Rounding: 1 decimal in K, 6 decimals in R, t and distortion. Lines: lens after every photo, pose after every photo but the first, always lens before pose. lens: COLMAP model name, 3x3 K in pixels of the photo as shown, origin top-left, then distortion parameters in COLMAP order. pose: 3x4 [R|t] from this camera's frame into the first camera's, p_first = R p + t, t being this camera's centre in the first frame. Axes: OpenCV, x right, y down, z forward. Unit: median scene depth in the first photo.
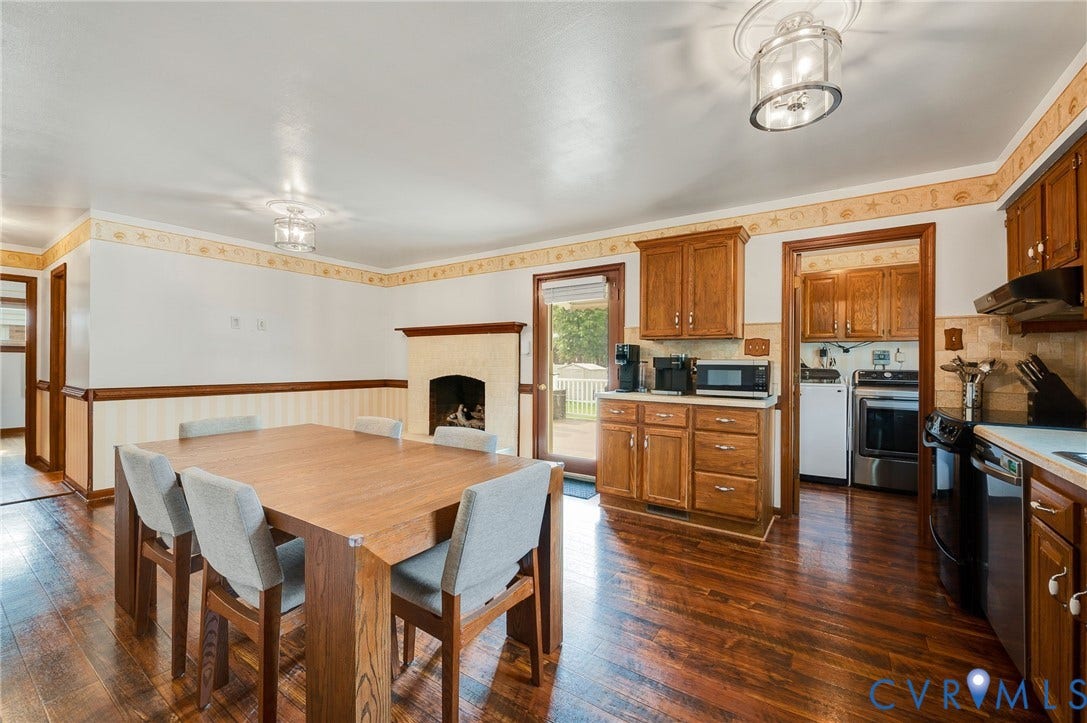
lens RADIAL K [[437.8, 0, 553.1], [0, 437.8, 363.7], [0, 0, 1]] dist [-0.002686, -0.000441]
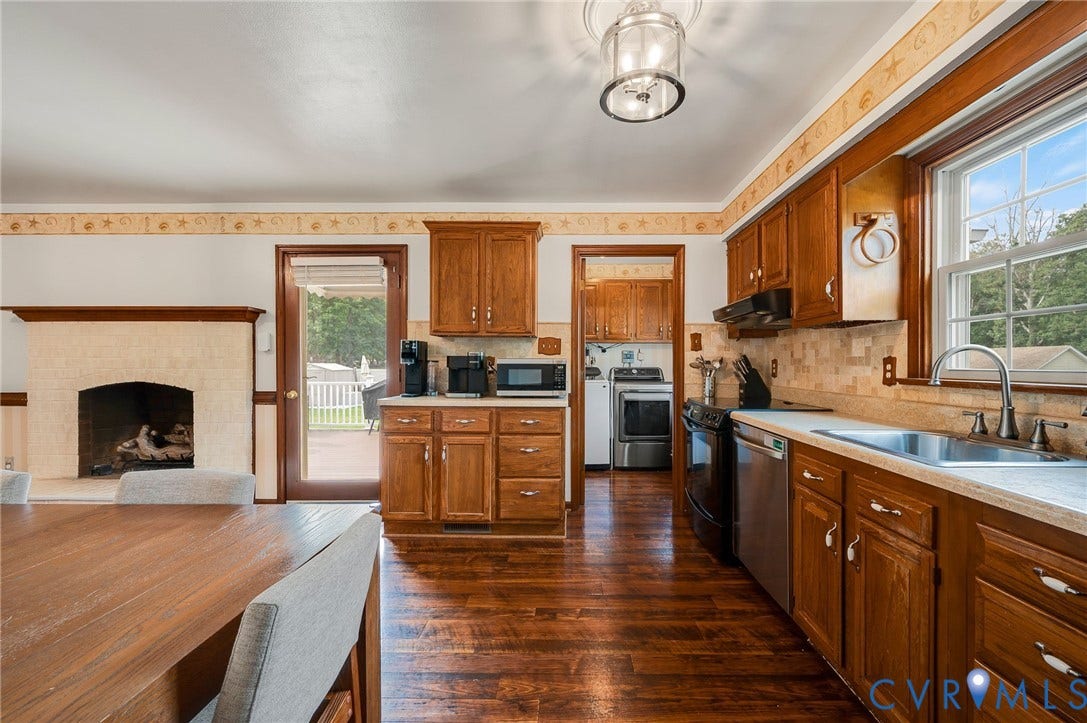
lens RADIAL K [[442.2, 0, 562.9], [0, 442.2, 366.0], [0, 0, 1]] dist [-0.001658, -0.000602]
pose [[0.838857, -0.009409, 0.544271, -0.063318], [0.005658, 0.999947, 0.008566, -0.000507], [-0.544323, -0.004106, 0.838866, 0.129606]]
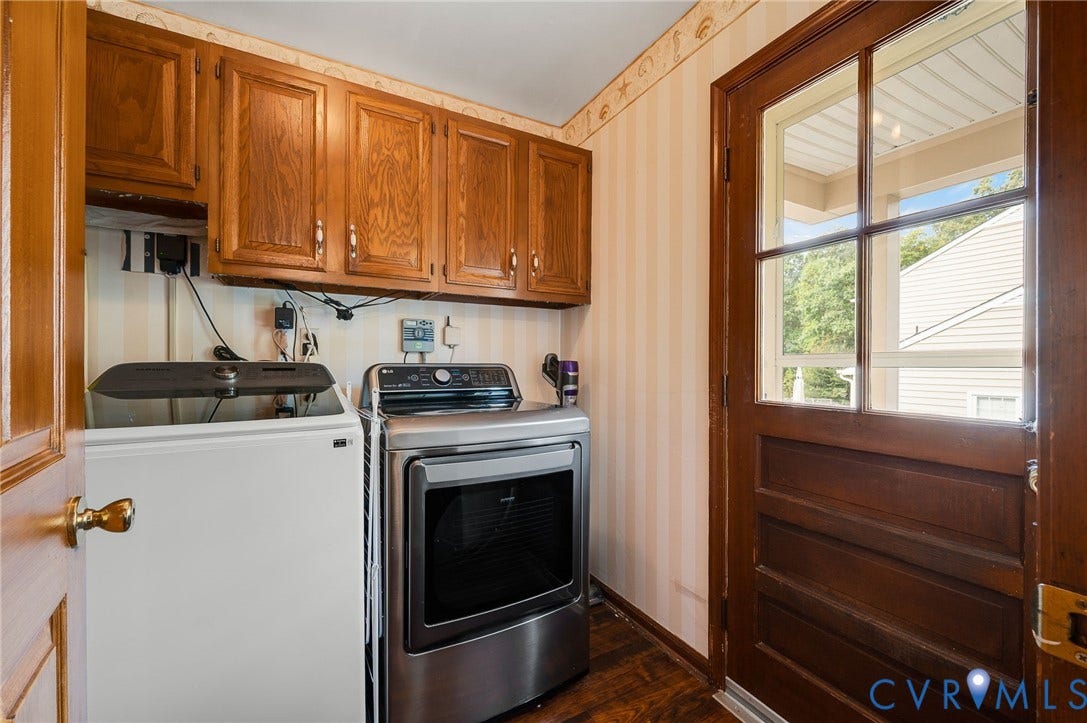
lens RADIAL K [[437.8, 0, 553.1], [0, 437.8, 363.7], [0, 0, 1]] dist [-0.002686, -0.000441]
pose [[0.461486, -0.010275, 0.887088, 0.584512], [0.002725, 0.999945, 0.010165, 0.013665], [-0.887143, -0.002273, 0.461488, 0.931480]]
